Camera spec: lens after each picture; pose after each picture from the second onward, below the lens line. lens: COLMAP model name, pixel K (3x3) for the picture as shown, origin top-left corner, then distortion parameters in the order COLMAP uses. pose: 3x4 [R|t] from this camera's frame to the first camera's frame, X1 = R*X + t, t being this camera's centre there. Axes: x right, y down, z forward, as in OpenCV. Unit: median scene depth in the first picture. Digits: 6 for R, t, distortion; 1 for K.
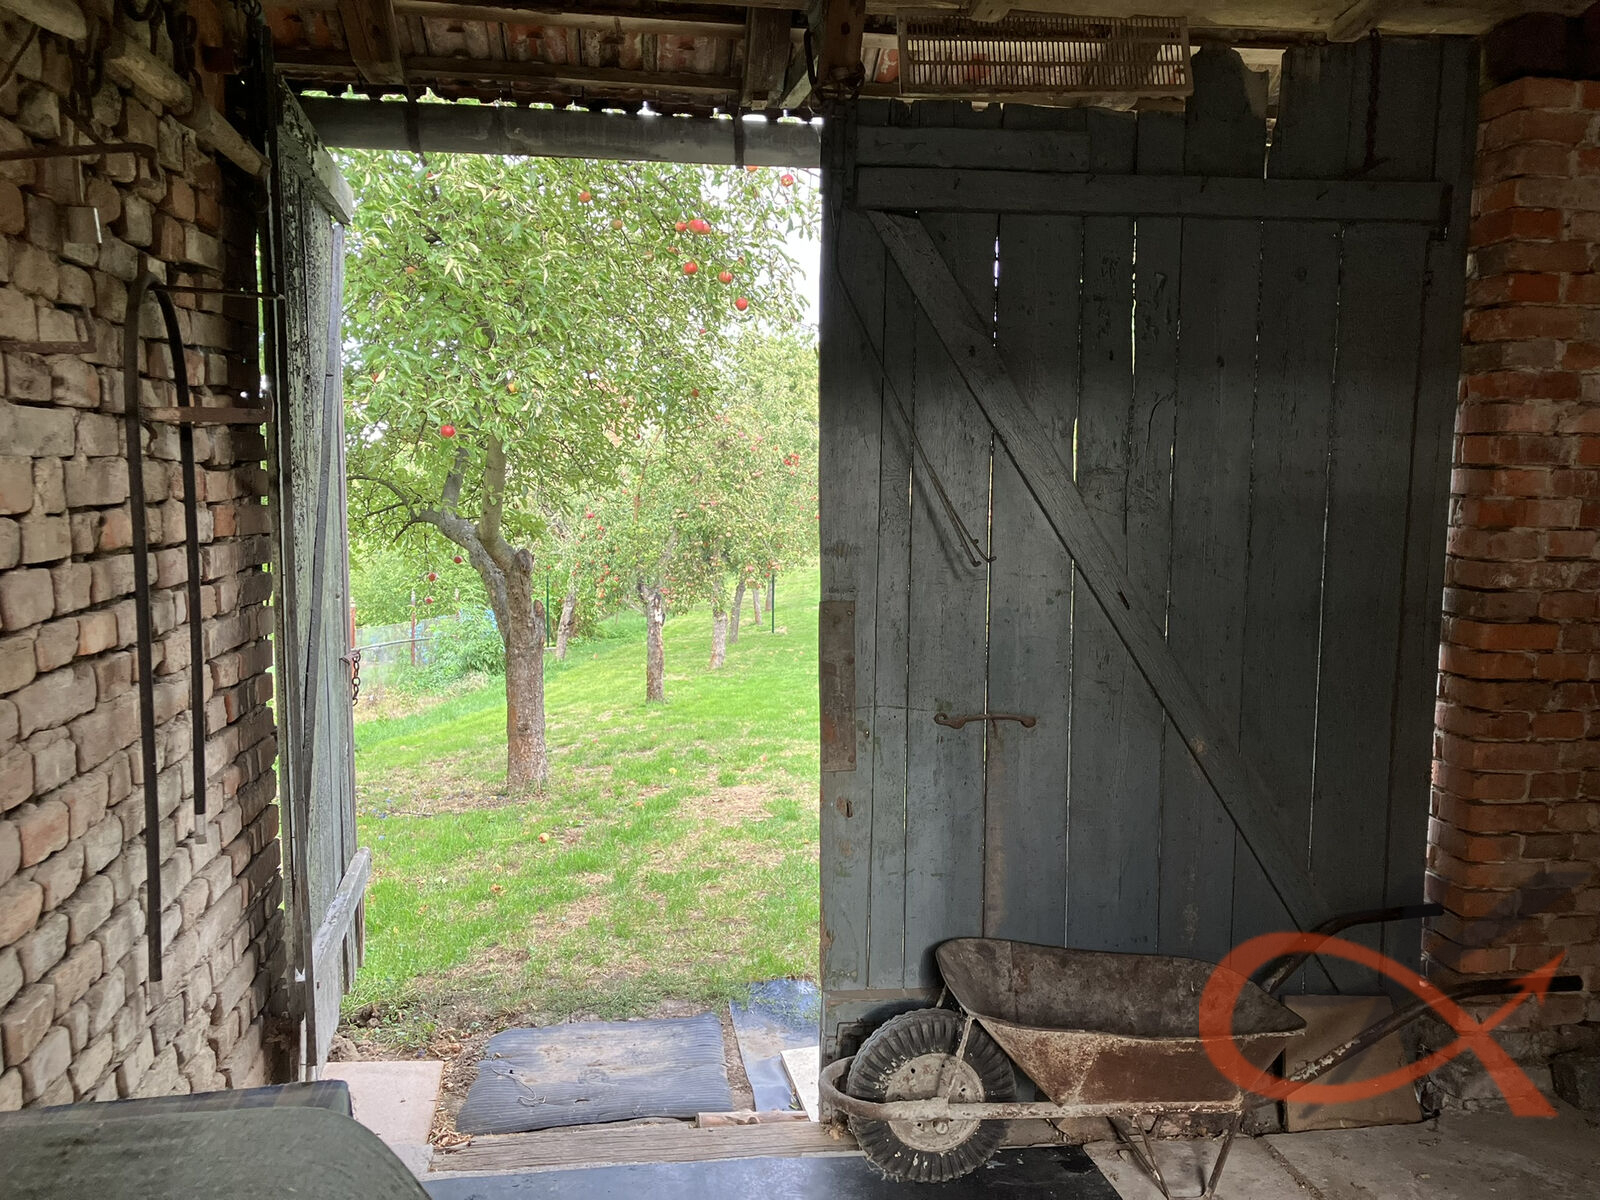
lens RADIAL K [[1307.2, 0, 812.0], [0, 1307.2, 597.2], [0, 0, 1]] dist [0.020221, -0.029847]
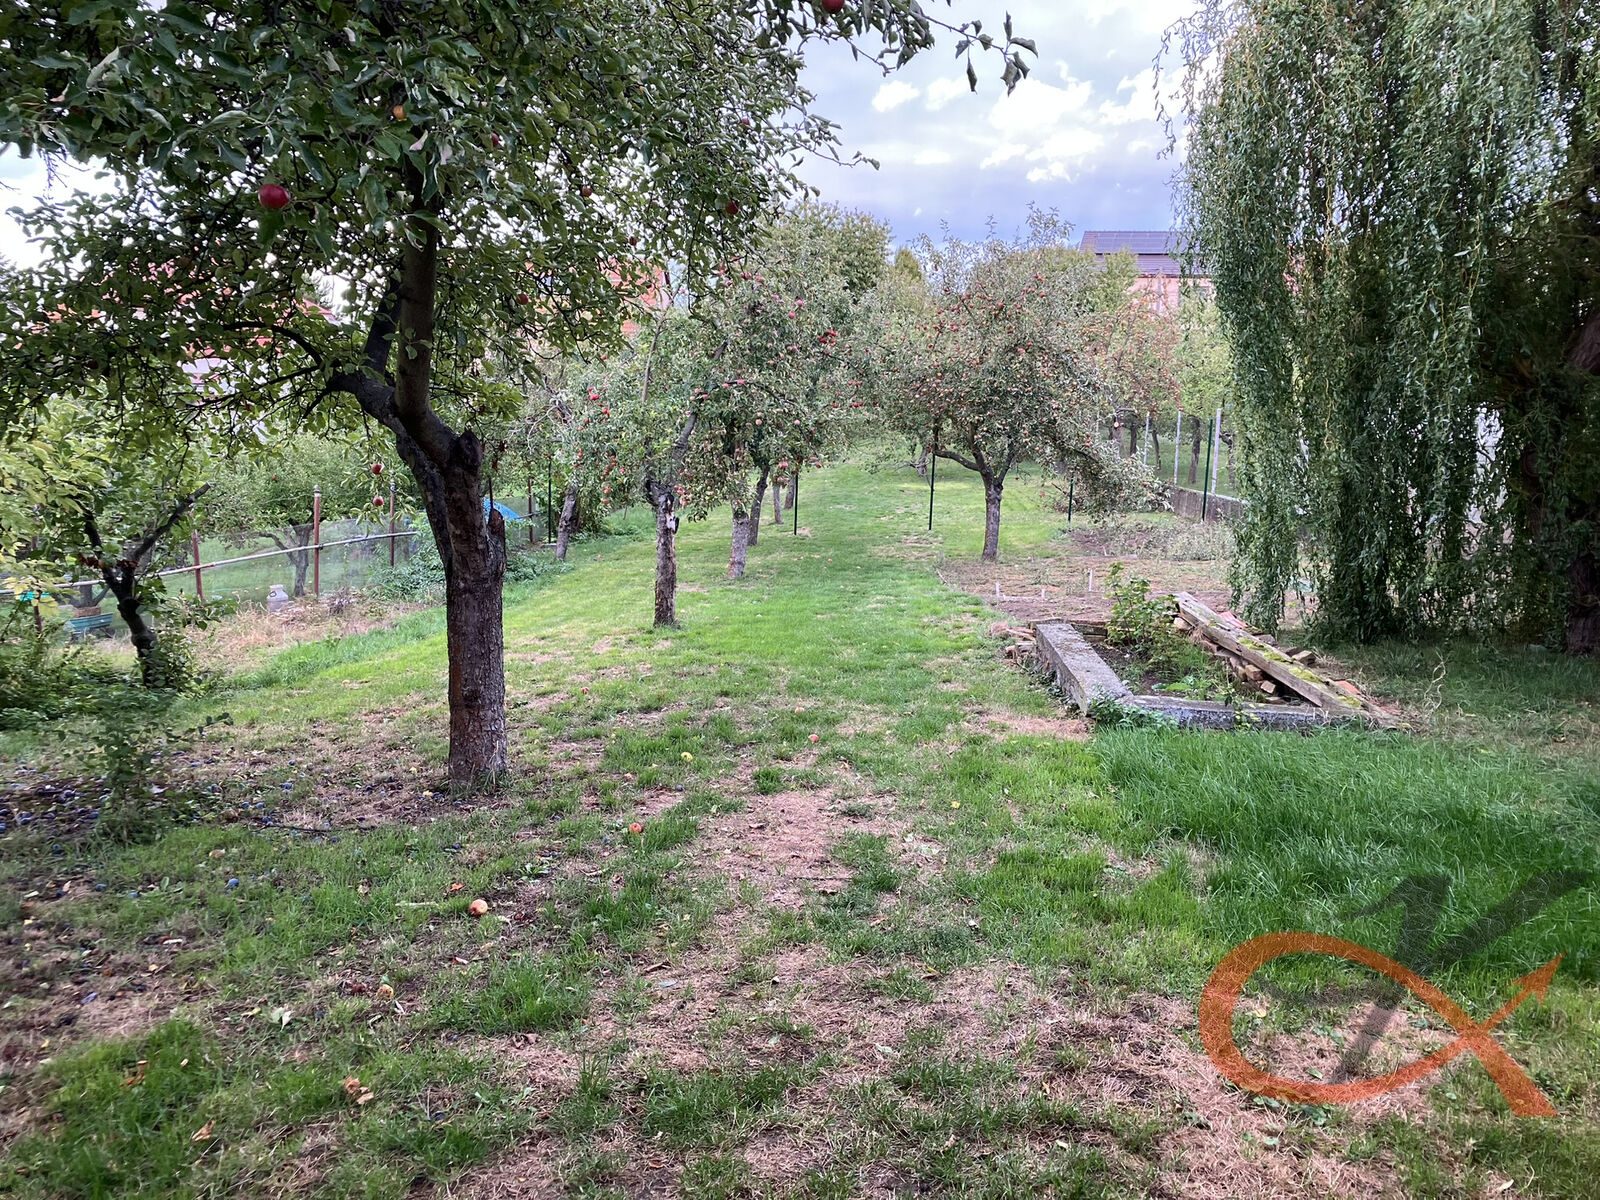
lens RADIAL K [[1307.2, 0, 790.0], [0, 1307.2, 612.9], [0, 0, 1]] dist [0.020221, -0.029847]
pose [[0.999352, 0.027073, -0.023706, -0.031126], [-0.024743, 0.995301, 0.093612, -0.009251], [0.026129, -0.092965, 0.995326, 0.260665]]
